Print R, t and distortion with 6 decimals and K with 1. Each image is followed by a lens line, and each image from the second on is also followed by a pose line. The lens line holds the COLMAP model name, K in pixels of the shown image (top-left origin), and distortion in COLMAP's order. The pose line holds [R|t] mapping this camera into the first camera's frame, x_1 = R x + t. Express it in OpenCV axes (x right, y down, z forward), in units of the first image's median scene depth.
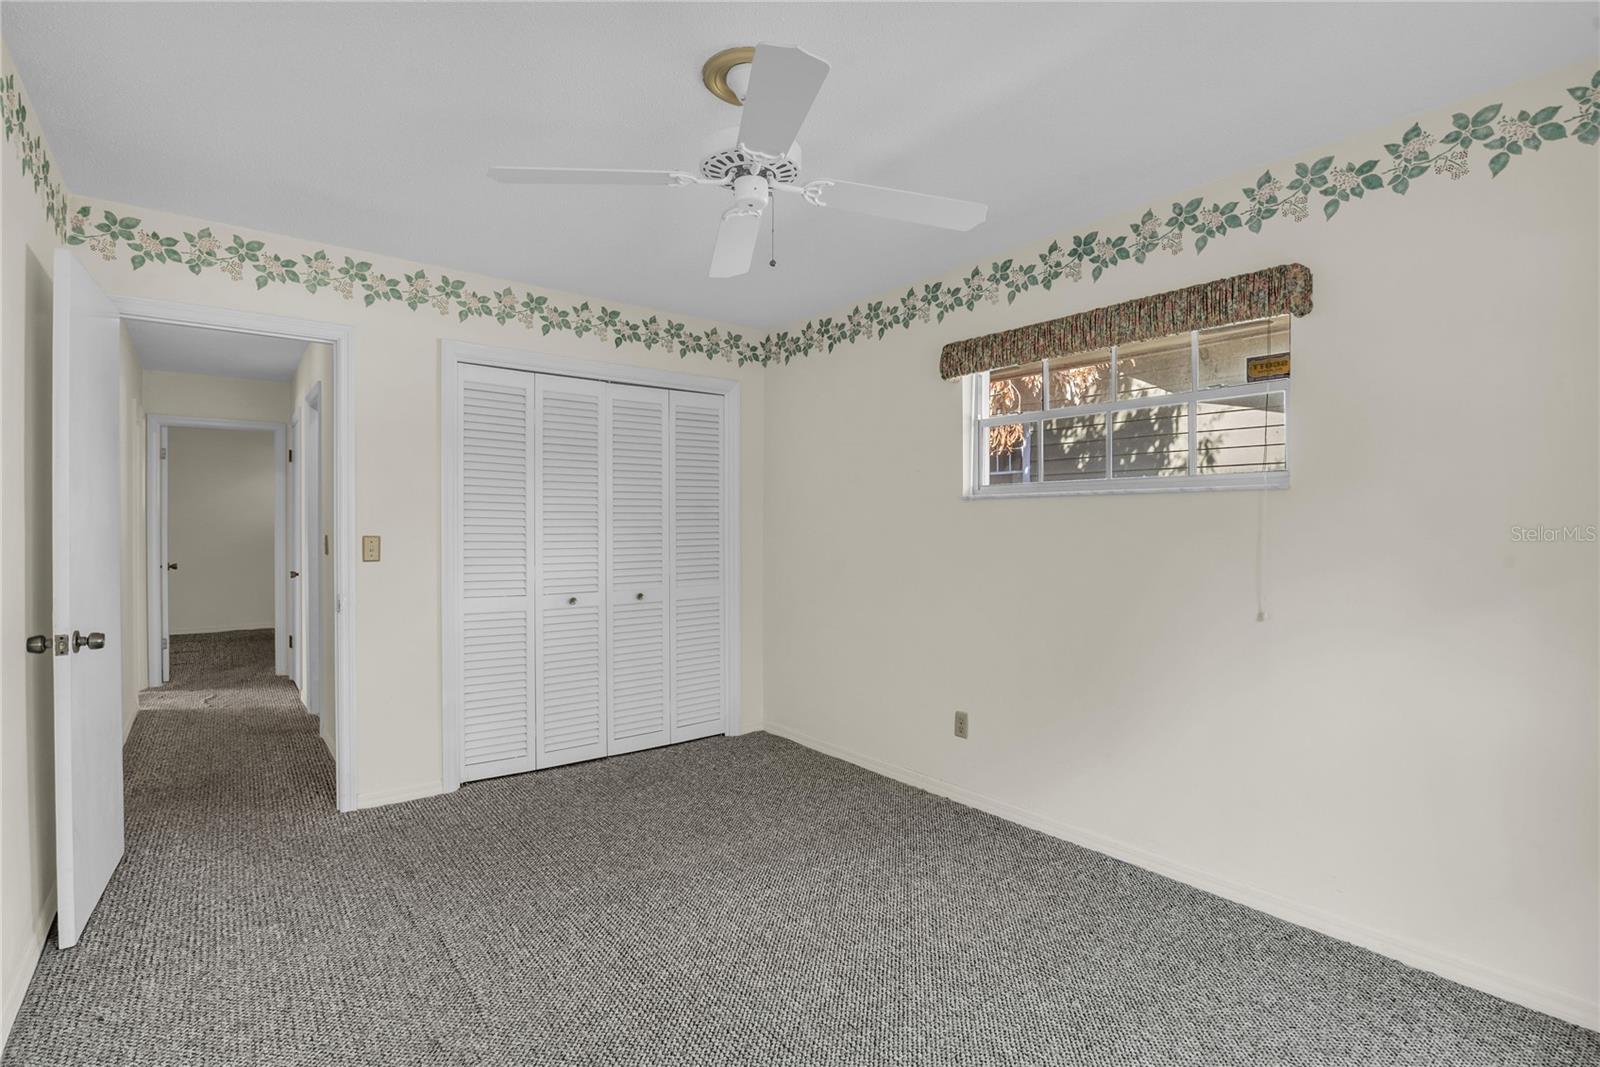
lens RADIAL K [[760.8, 0, 793.6], [0, 760.8, 522.8], [0, 0, 1]] dist [-0.028840, 0.002492]
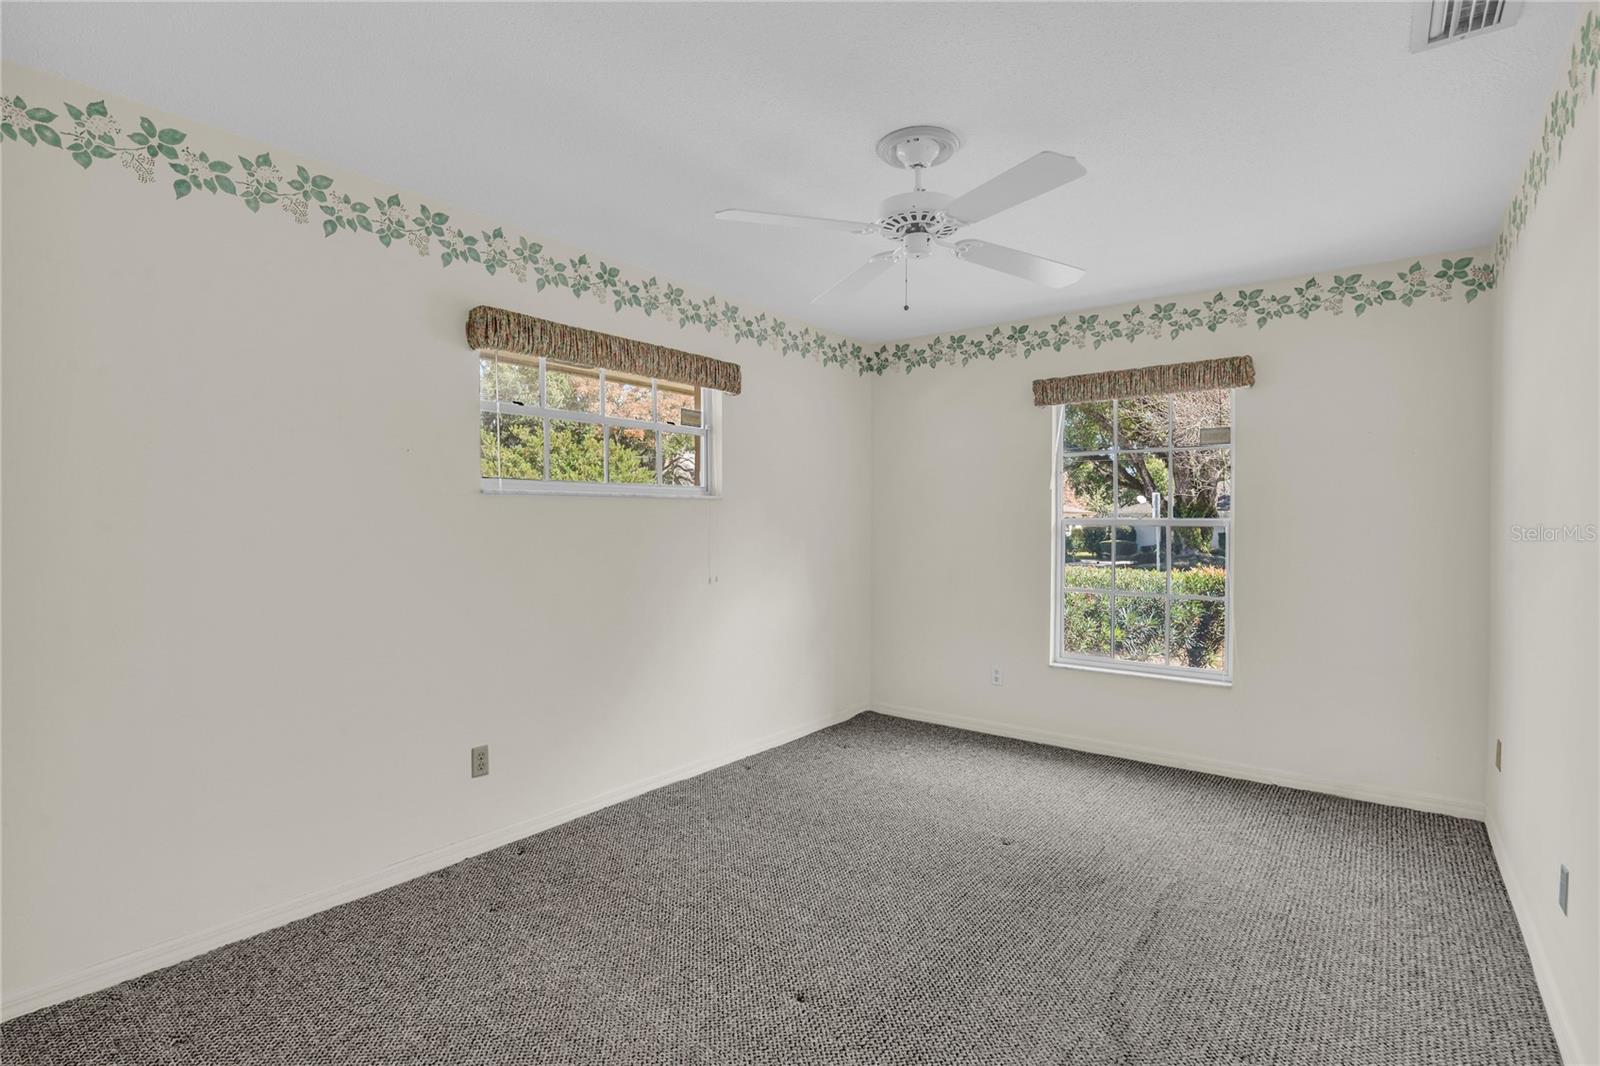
lens RADIAL K [[760.8, 0, 798.1], [0, 760.8, 524.7], [0, 0, 1]] dist [-0.028840, 0.002492]
pose [[-0.247115, -0.003651, 0.968979, -0.737429], [0.003262, 0.999984, 0.004599, 0.002233], [-0.968981, 0.004297, -0.247099, 0.943246]]
